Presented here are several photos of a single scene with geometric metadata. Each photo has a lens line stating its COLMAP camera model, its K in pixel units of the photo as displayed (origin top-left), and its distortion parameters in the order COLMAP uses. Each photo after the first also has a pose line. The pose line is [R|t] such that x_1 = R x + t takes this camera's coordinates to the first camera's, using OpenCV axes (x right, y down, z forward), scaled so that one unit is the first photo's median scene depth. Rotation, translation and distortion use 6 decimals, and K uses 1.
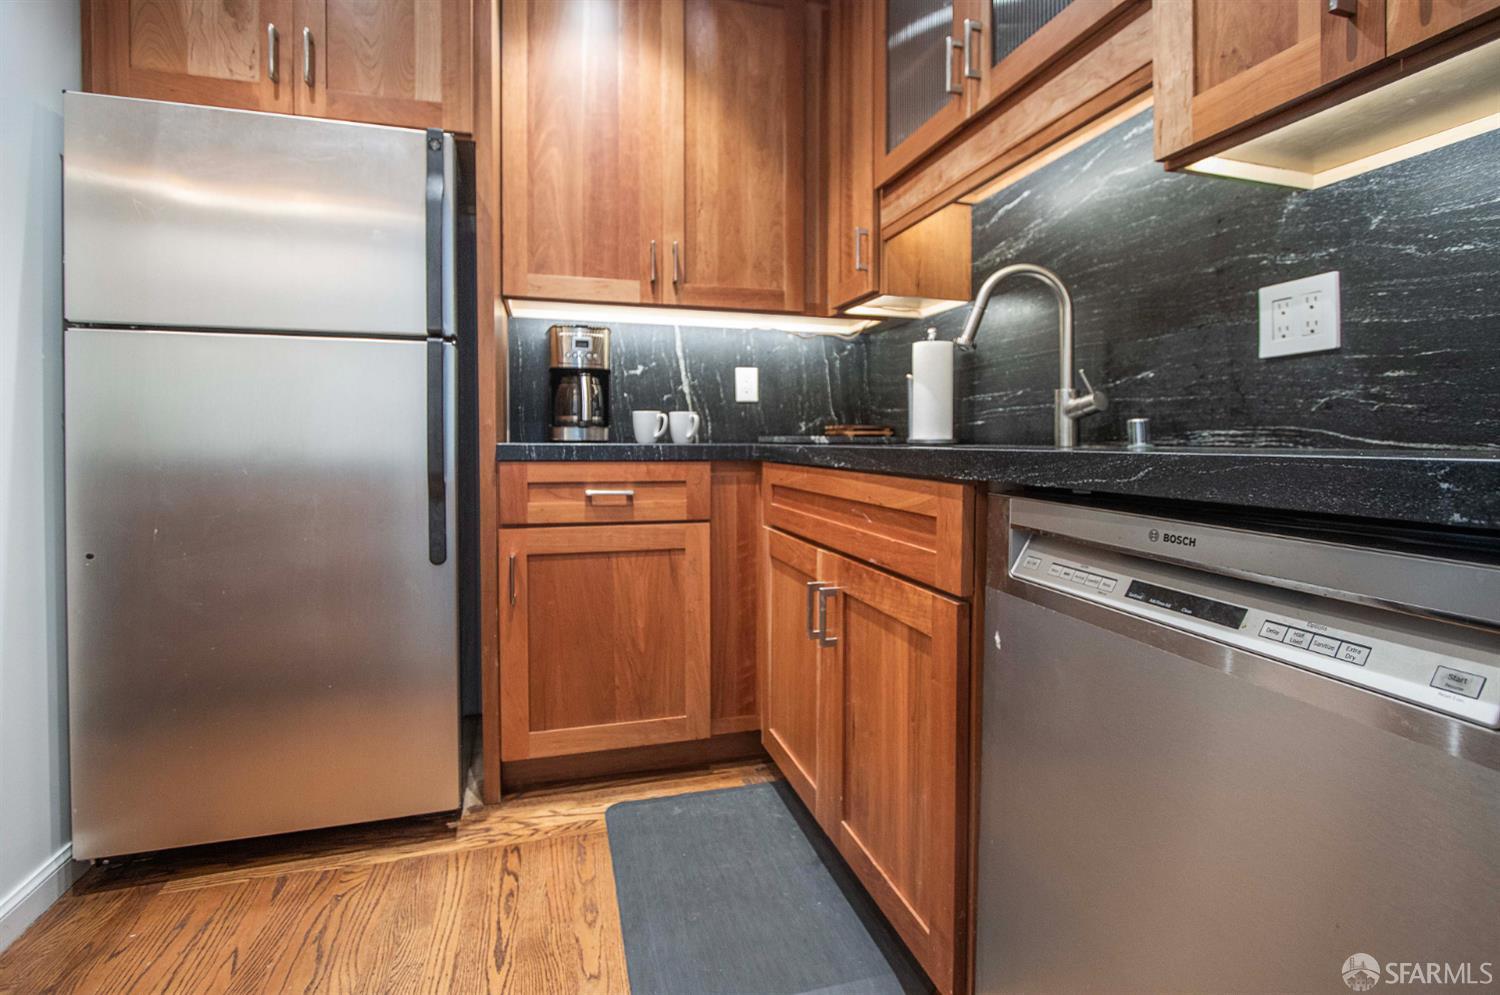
lens RADIAL K [[692.8, 0, 738.9], [0, 692.8, 433.9], [0, 0, 1]] dist [-0.019637, 0.000967]
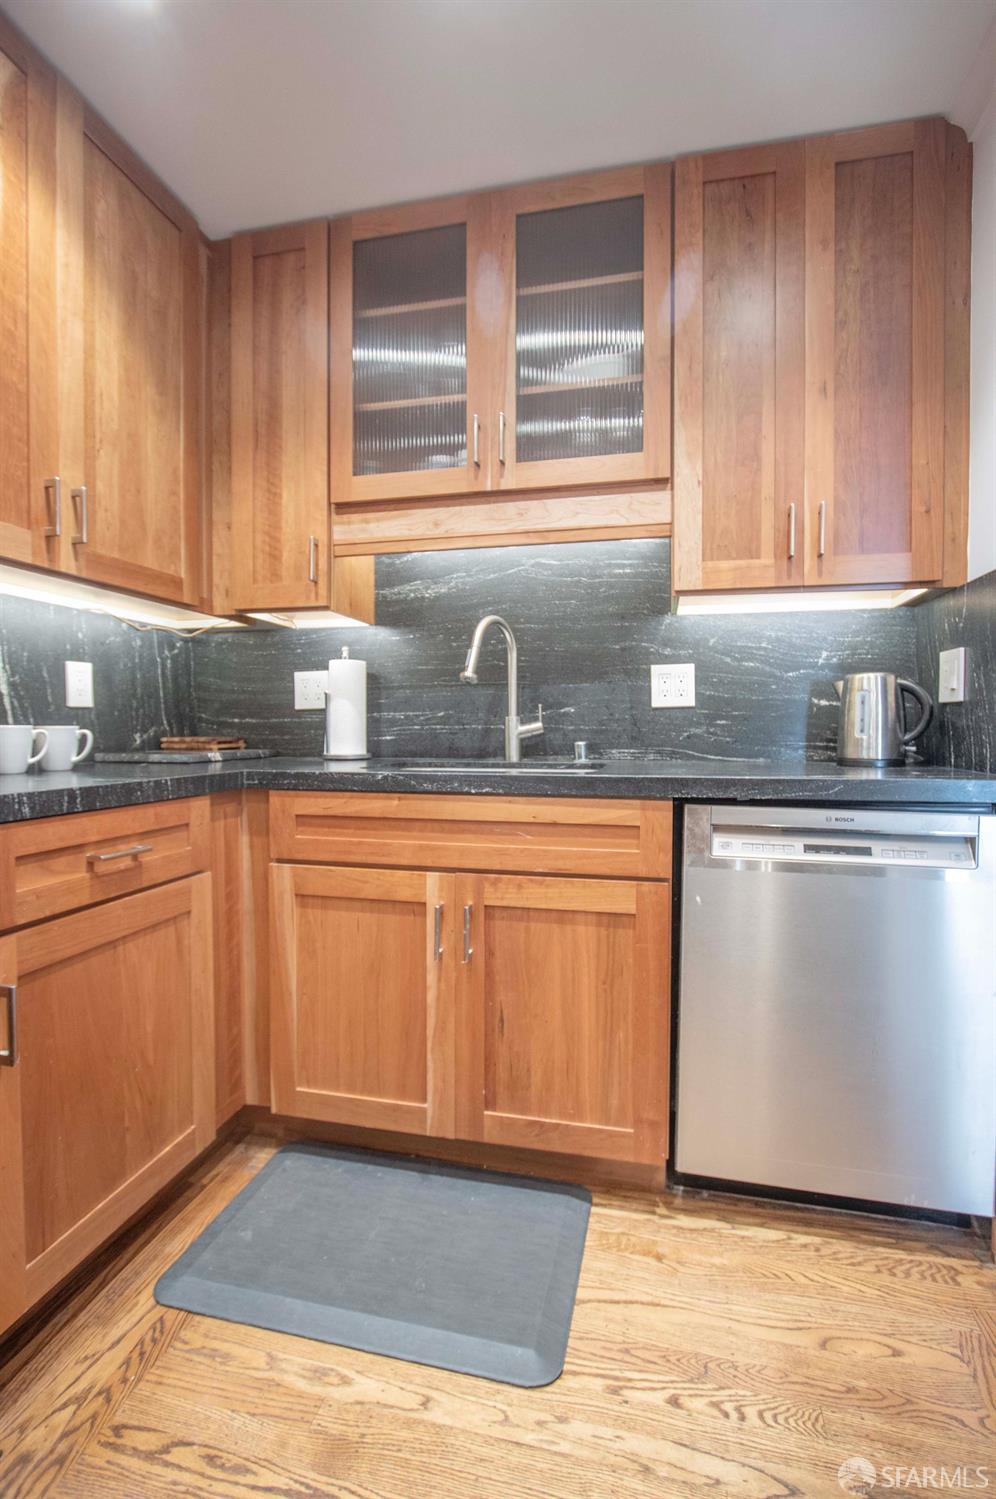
lens RADIAL K [[717.8, 0, 480.6], [0, 717.8, 727.6], [0, 0, 1]] dist [-0.011293, -0.002324]
pose [[0.473042, -0.006766, 0.881014, -0.643812], [-0.008211, 0.999893, 0.012088, -0.051640], [-0.881001, -0.012952, 0.472936, 0.349234]]
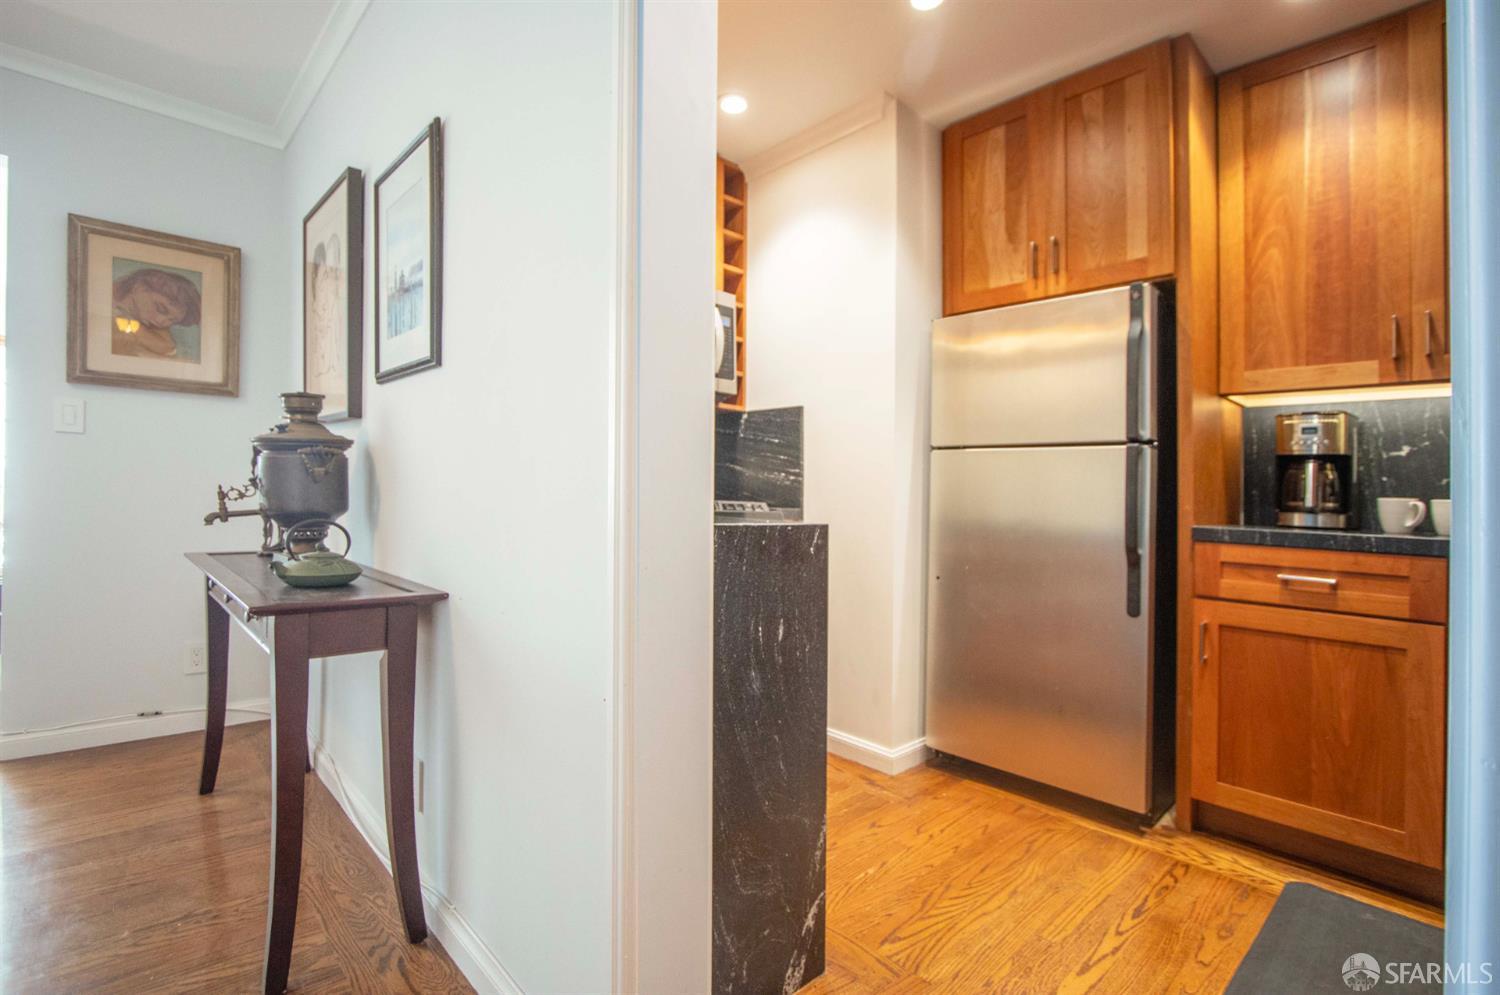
lens RADIAL K [[692.8, 0, 757.4], [0, 692.8, 483.6], [0, 0, 1]] dist [-0.019637, 0.000967]
pose [[0.457517, -0.007705, -0.889168, 0.346195], [-0.023150, 0.999520, -0.020573, -0.017516], [0.888900, 0.029997, 0.457119, -0.199768]]
